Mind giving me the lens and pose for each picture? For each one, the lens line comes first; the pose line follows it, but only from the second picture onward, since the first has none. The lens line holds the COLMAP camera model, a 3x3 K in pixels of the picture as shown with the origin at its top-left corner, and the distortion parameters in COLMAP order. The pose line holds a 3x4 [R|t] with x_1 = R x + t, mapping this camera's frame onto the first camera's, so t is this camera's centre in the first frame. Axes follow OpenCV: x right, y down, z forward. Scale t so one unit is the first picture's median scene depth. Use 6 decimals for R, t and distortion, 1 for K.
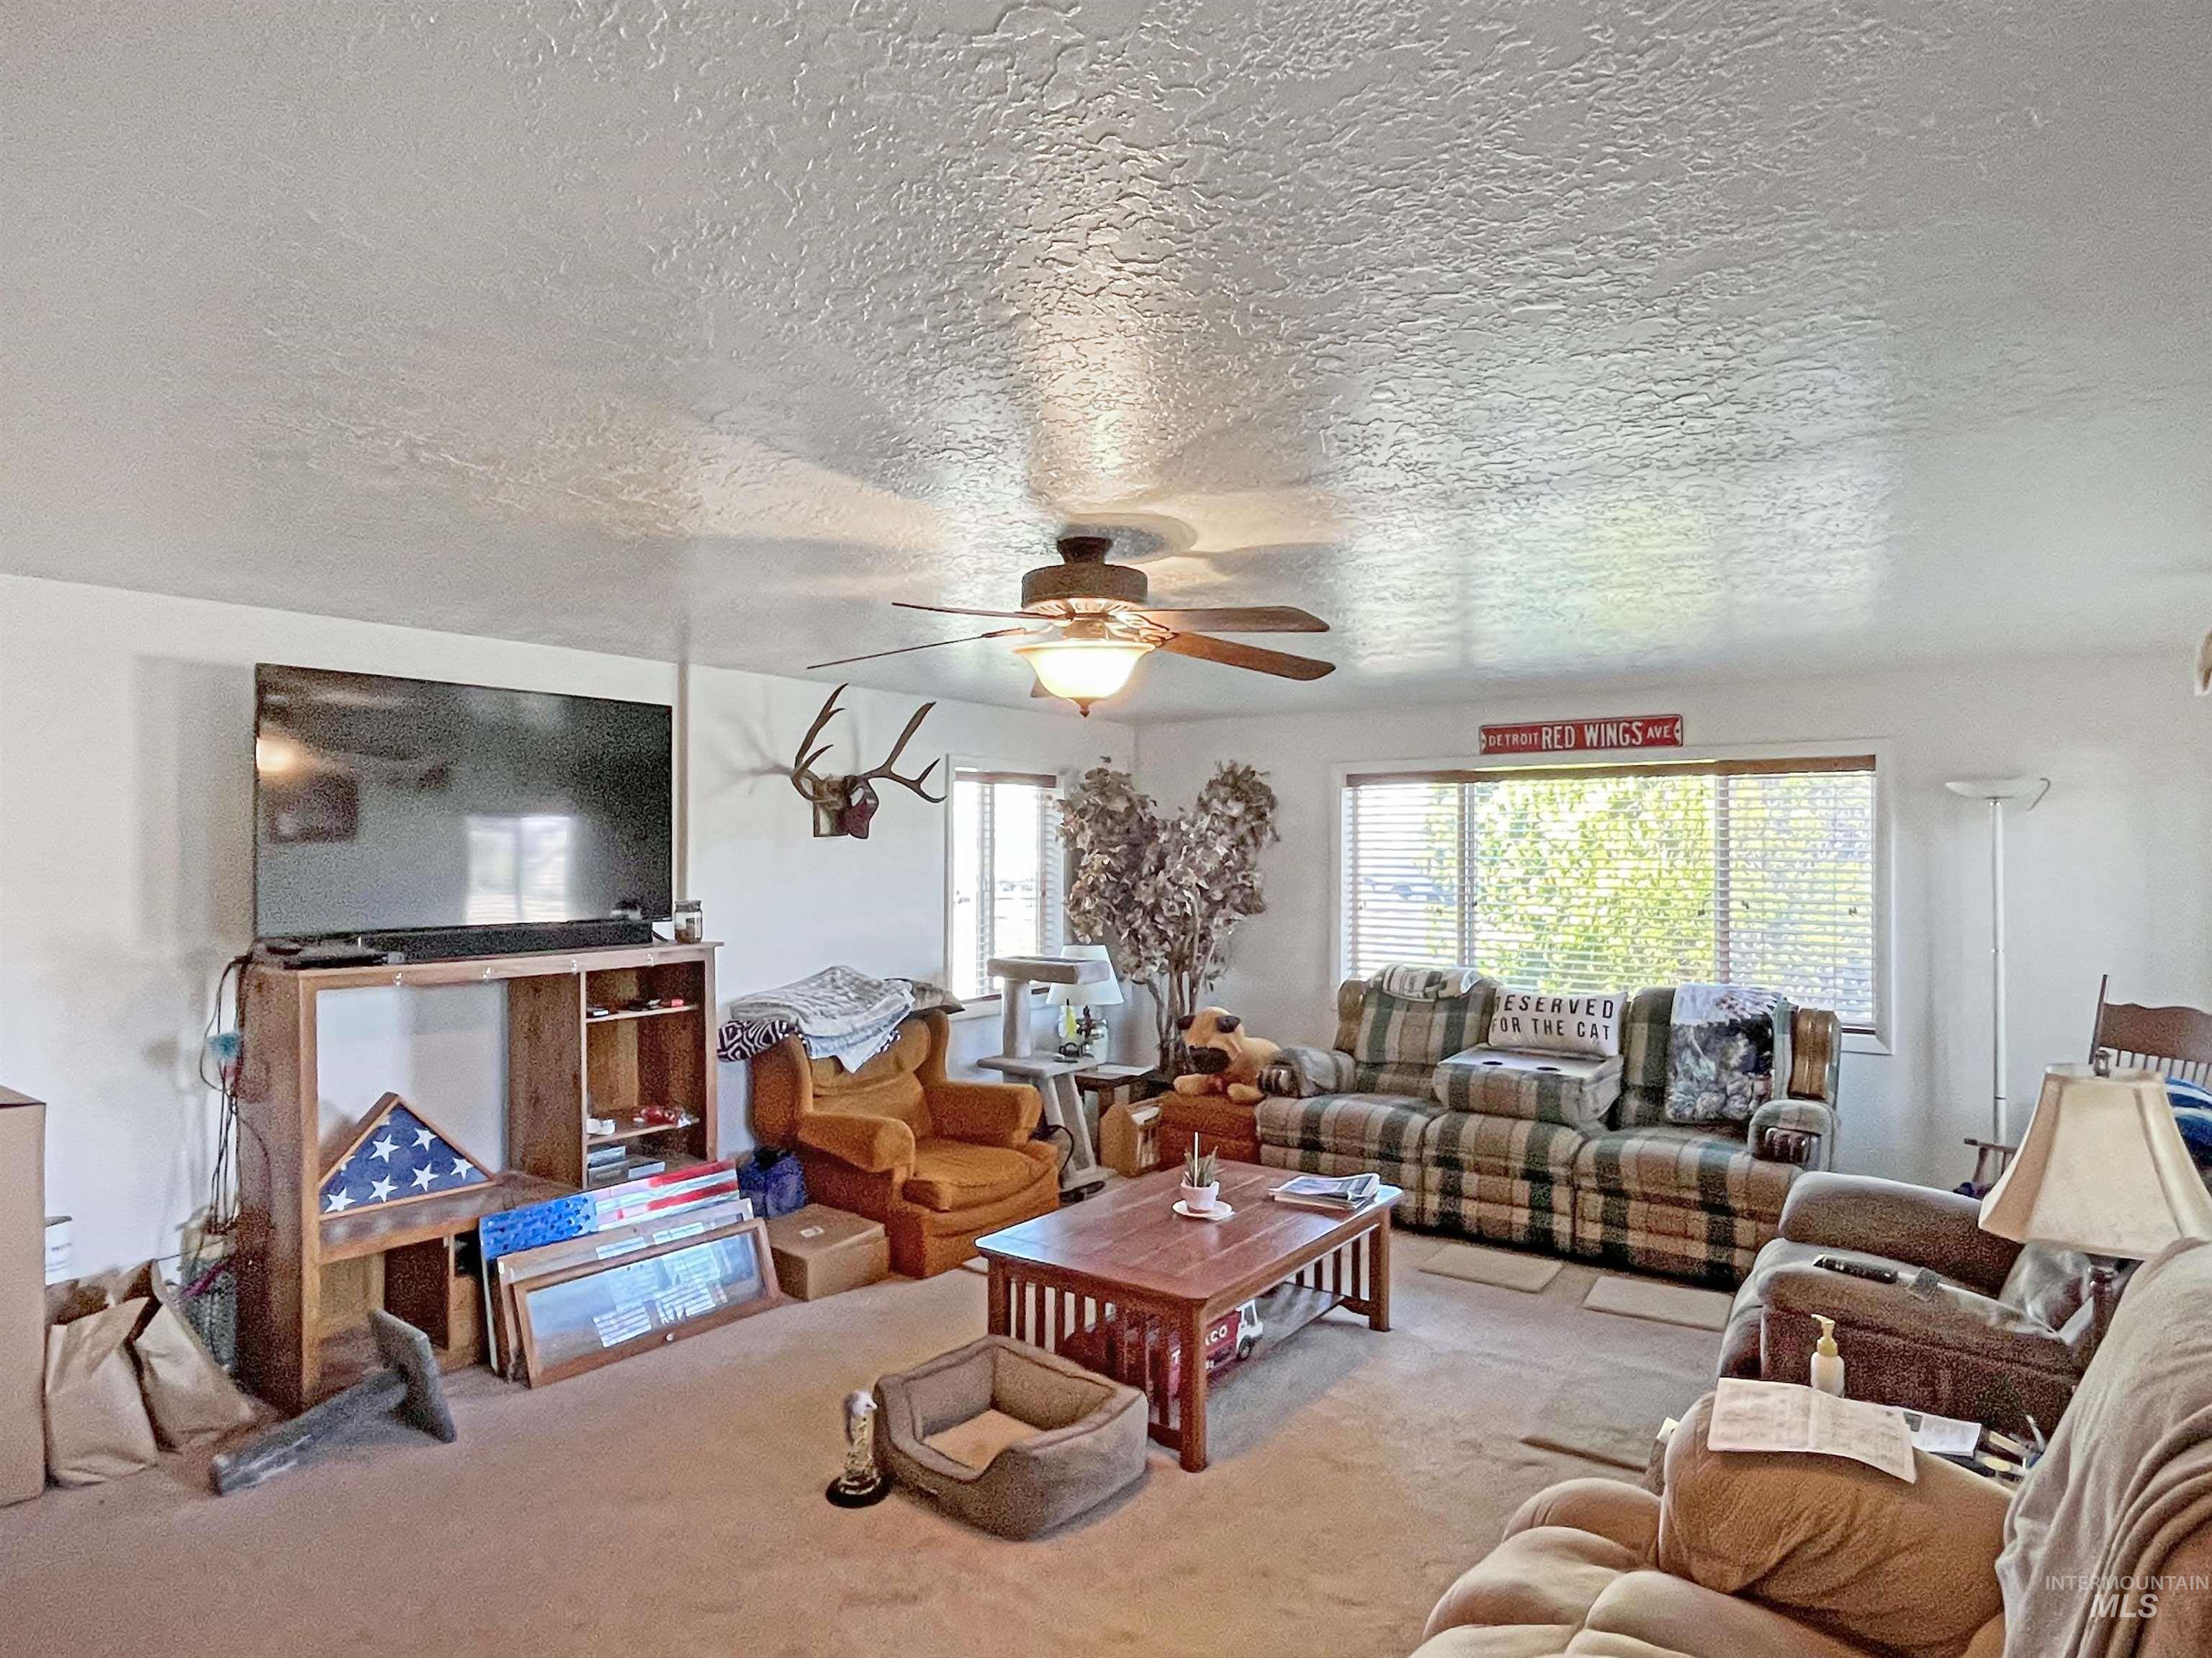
lens RADIAL K [[1299.6, 0, 1098.6], [0, 1299.6, 823.0], [0, 0, 1]] dist [0.000126, -0.001881]
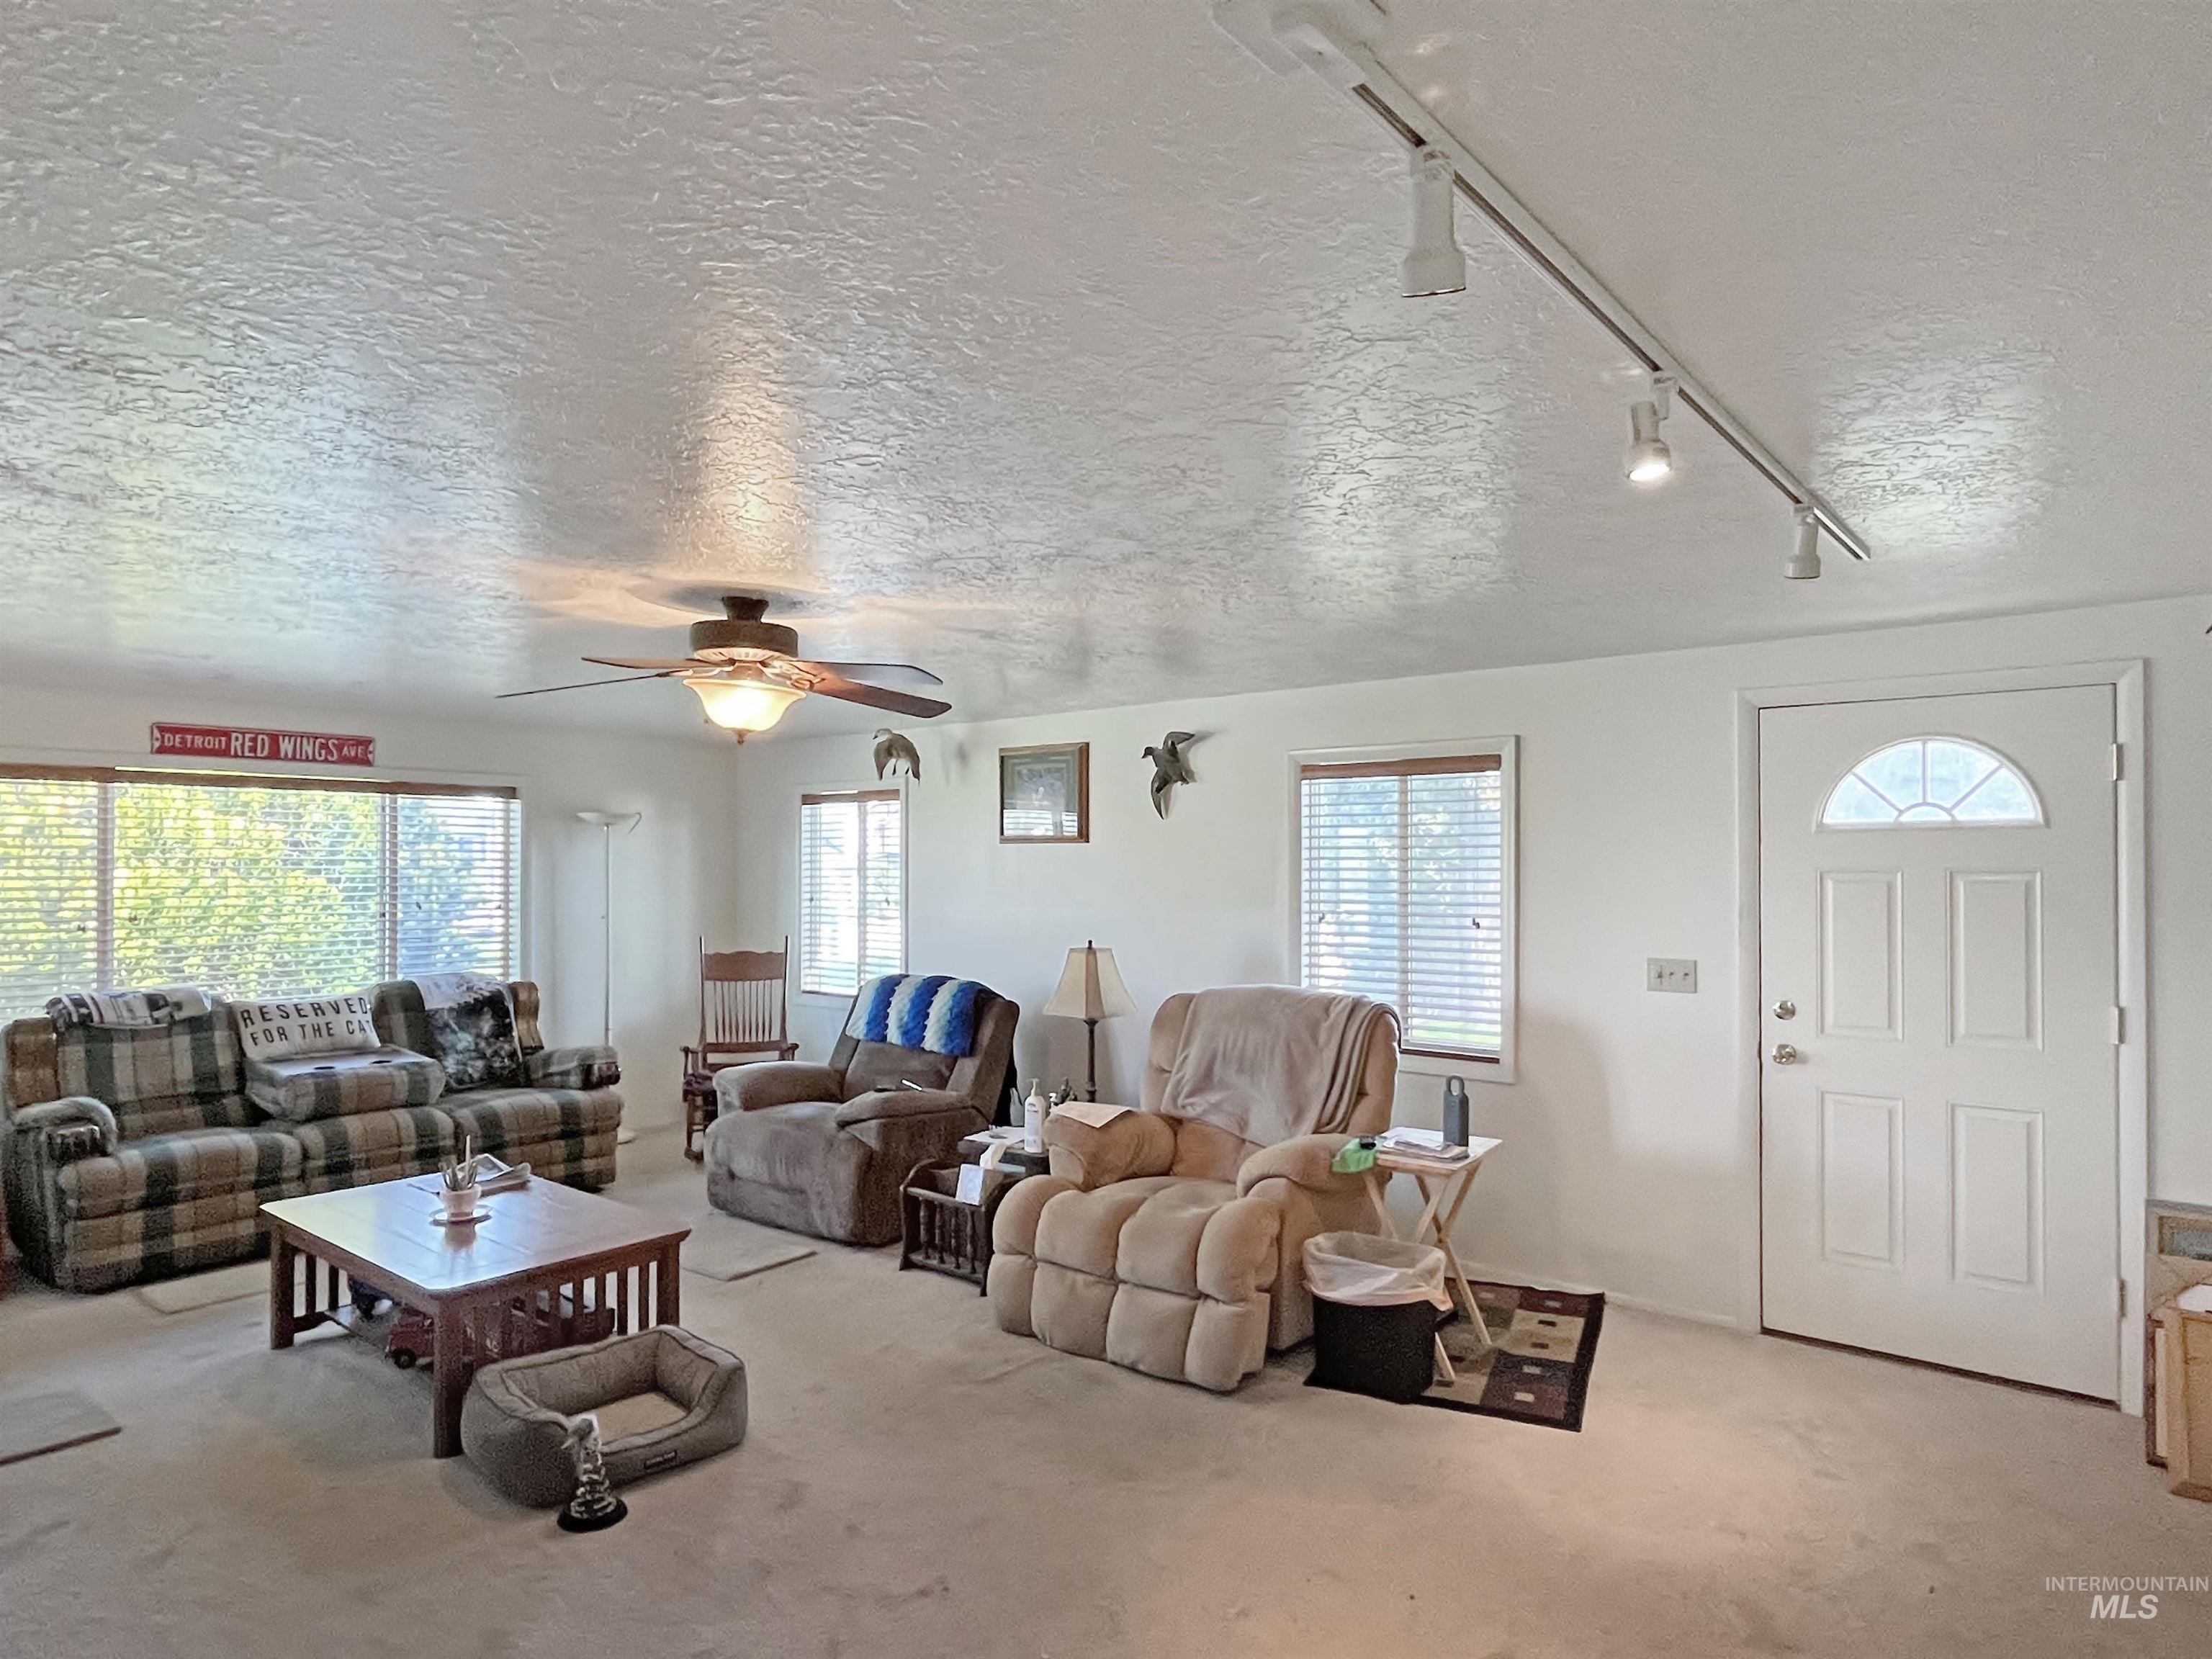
lens RADIAL K [[1284.3, 0, 1103.8], [0, 1284.3, 841.6], [0, 0, 1]] dist [-0.005400, -0.001080]
pose [[0.055796, 0.017074, 0.998296, -0.661013], [-0.021527, 0.999642, -0.015894, 0.010271], [-0.998210, -0.020604, 0.056143, 0.335218]]
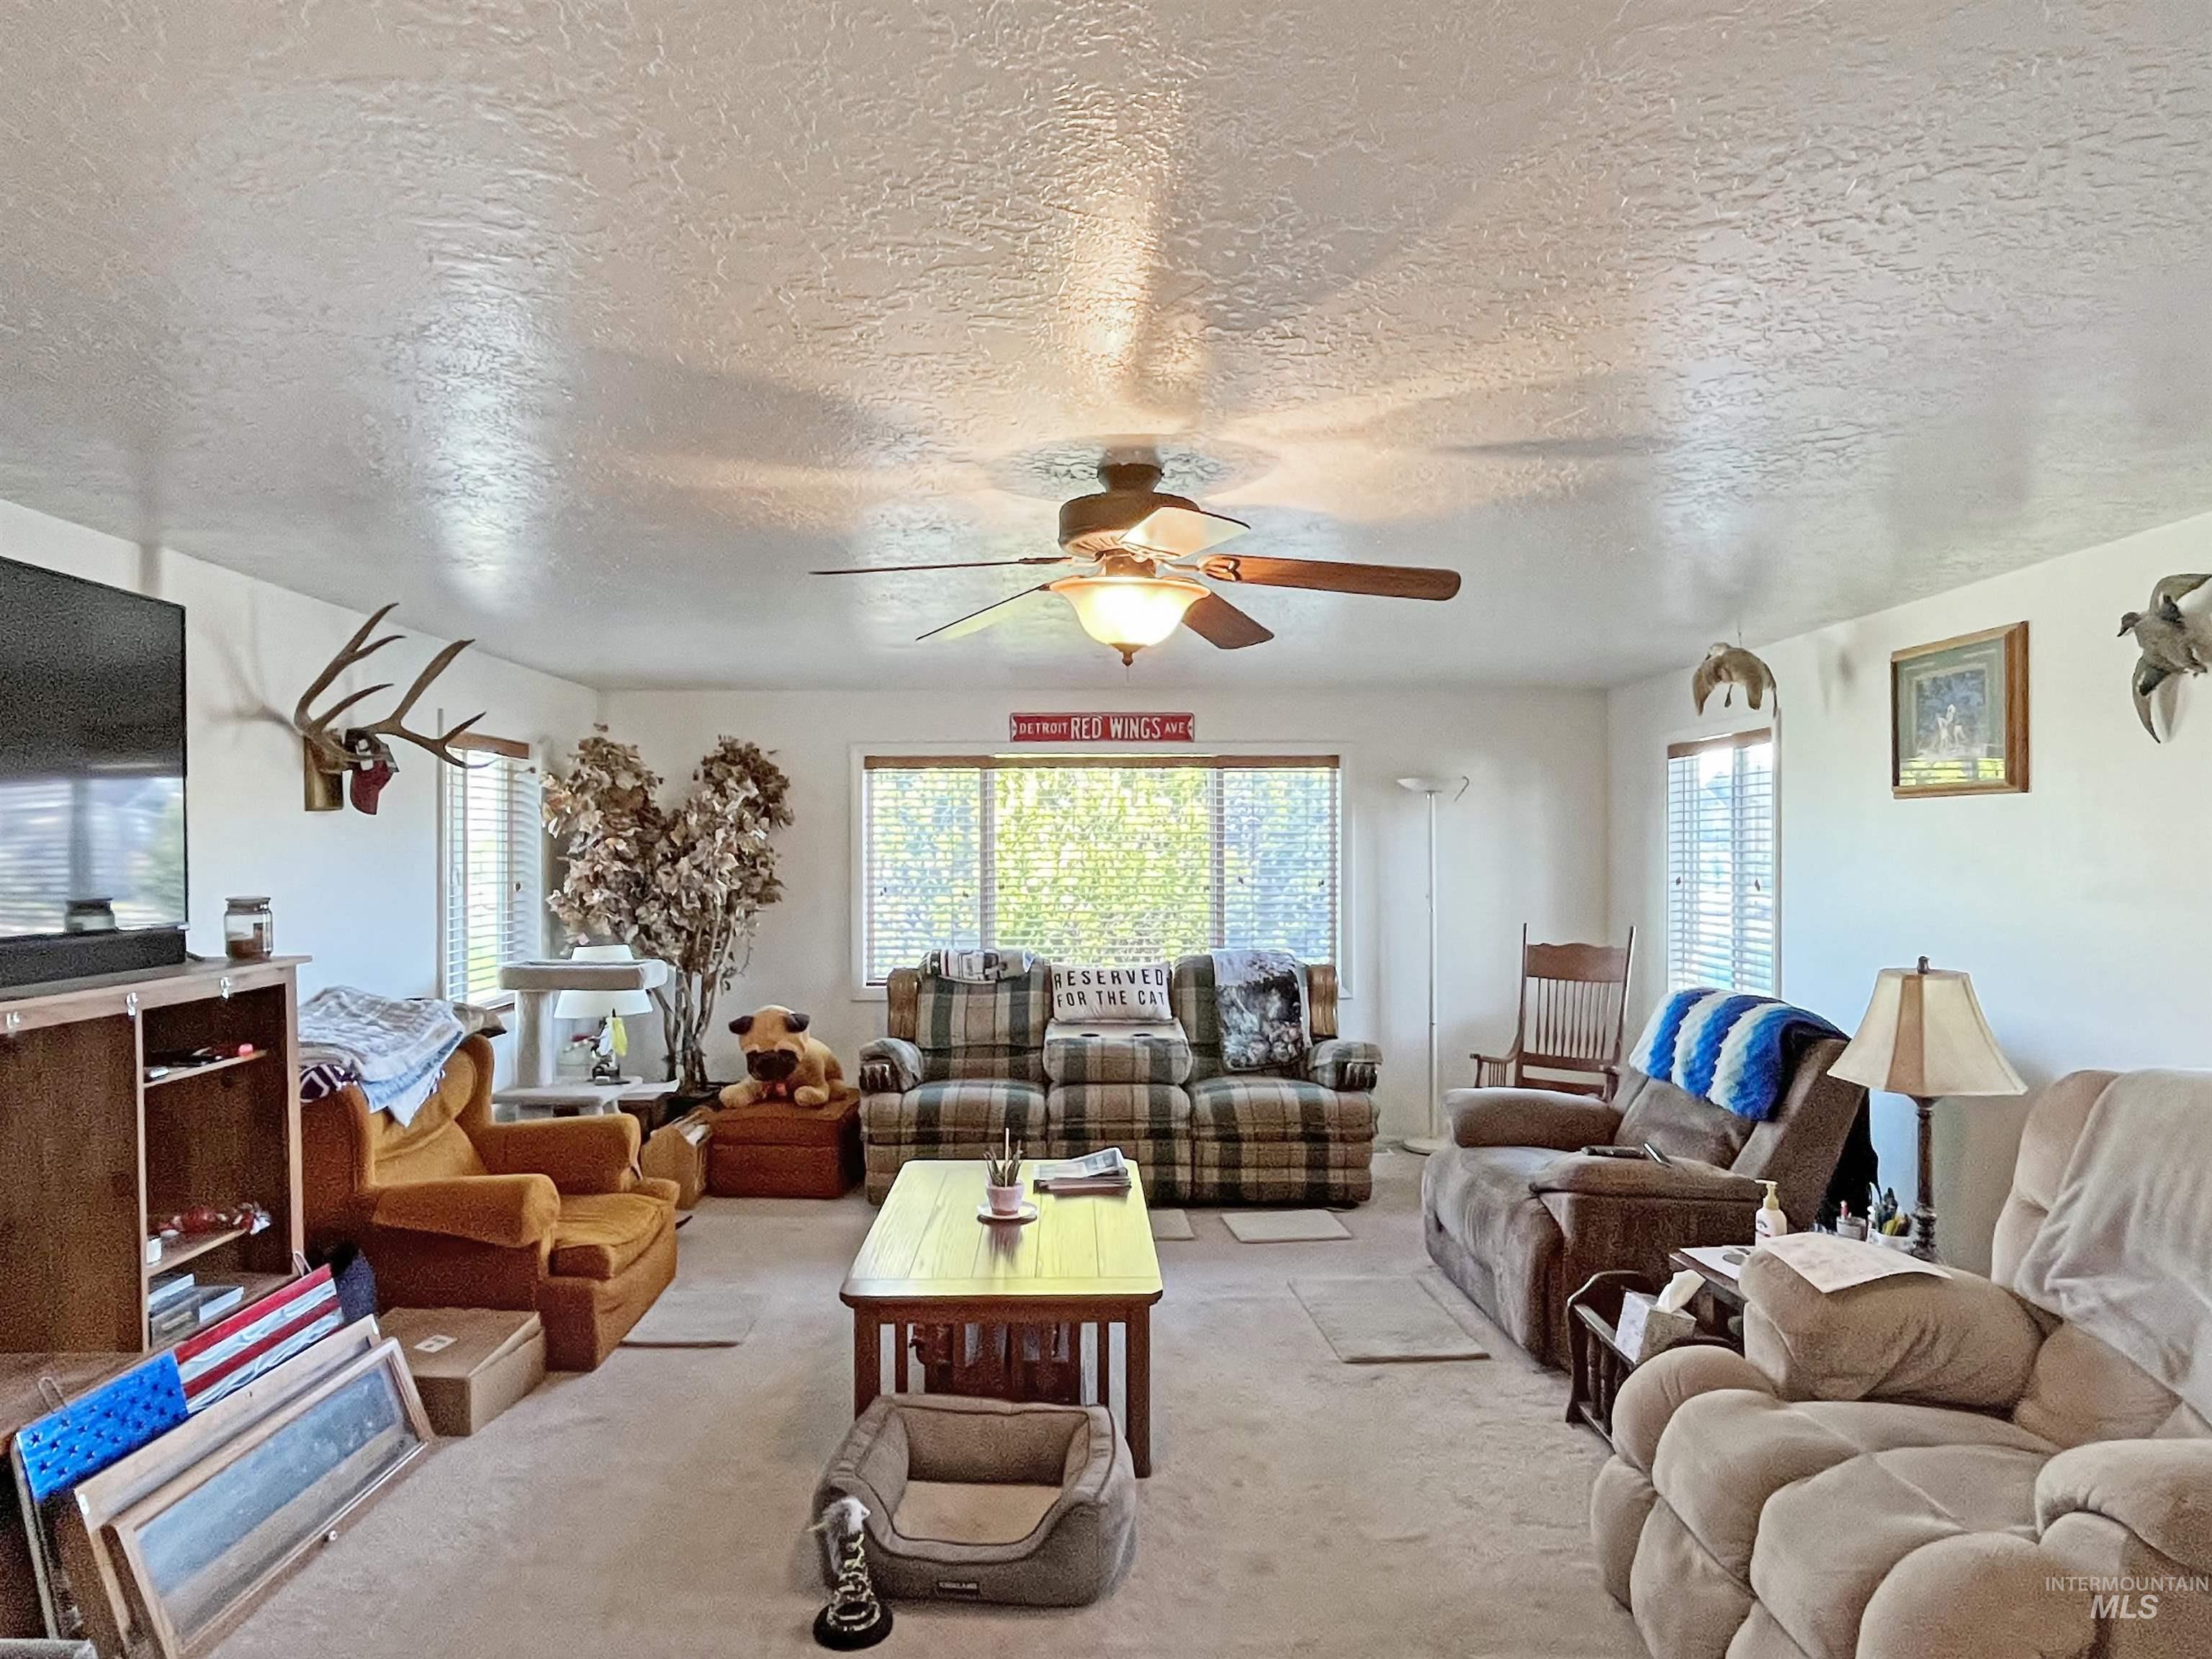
lens RADIAL K [[1284.3, 0, 1103.8], [0, 1284.3, 841.6], [0, 0, 1]] dist [-0.005400, -0.001080]
pose [[0.794310, -0.000486, 0.607512, -0.313142], [-0.008915, 0.999883, 0.012456, 0.015822], [-0.607447, -0.015309, 0.794213, 0.172537]]
